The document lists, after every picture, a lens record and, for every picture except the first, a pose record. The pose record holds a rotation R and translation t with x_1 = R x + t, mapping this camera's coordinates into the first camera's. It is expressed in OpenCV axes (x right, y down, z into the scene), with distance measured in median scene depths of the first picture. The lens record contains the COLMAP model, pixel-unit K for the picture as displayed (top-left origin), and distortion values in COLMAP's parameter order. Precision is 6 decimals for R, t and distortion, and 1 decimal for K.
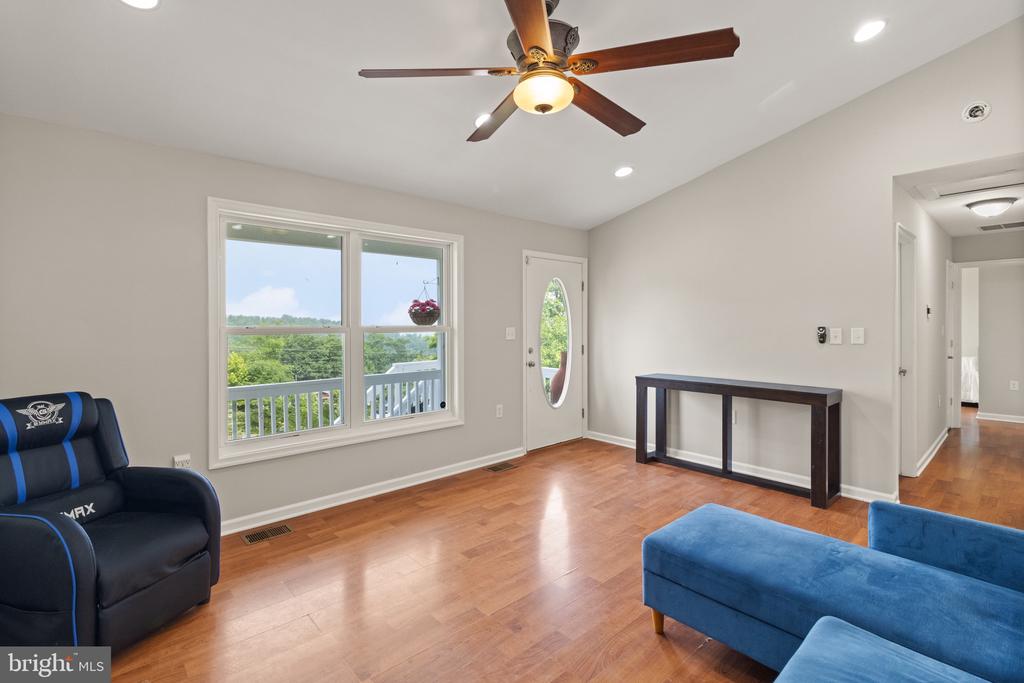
lens RADIAL K [[461.7, 0, 491.3], [0, 461.7, 320.4], [0, 0, 1]] dist [0.001364, 0.000158]
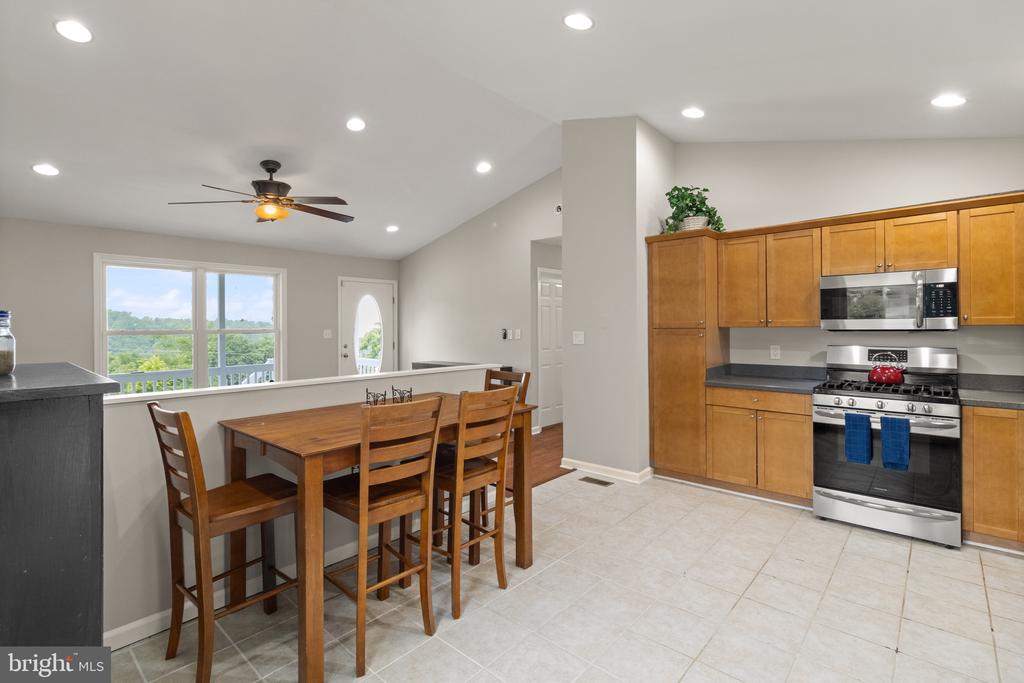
lens RADIAL K [[491.6, 0, 504.5], [0, 491.6, 324.8], [0, 0, 1]] dist [-0.000666, 0.001285]
pose [[0.995558, -0.002281, 0.094122, 0.546766], [0.001778, 0.999984, 0.005429, -0.010564], [-0.094133, -0.005238, 0.995546, -0.725813]]
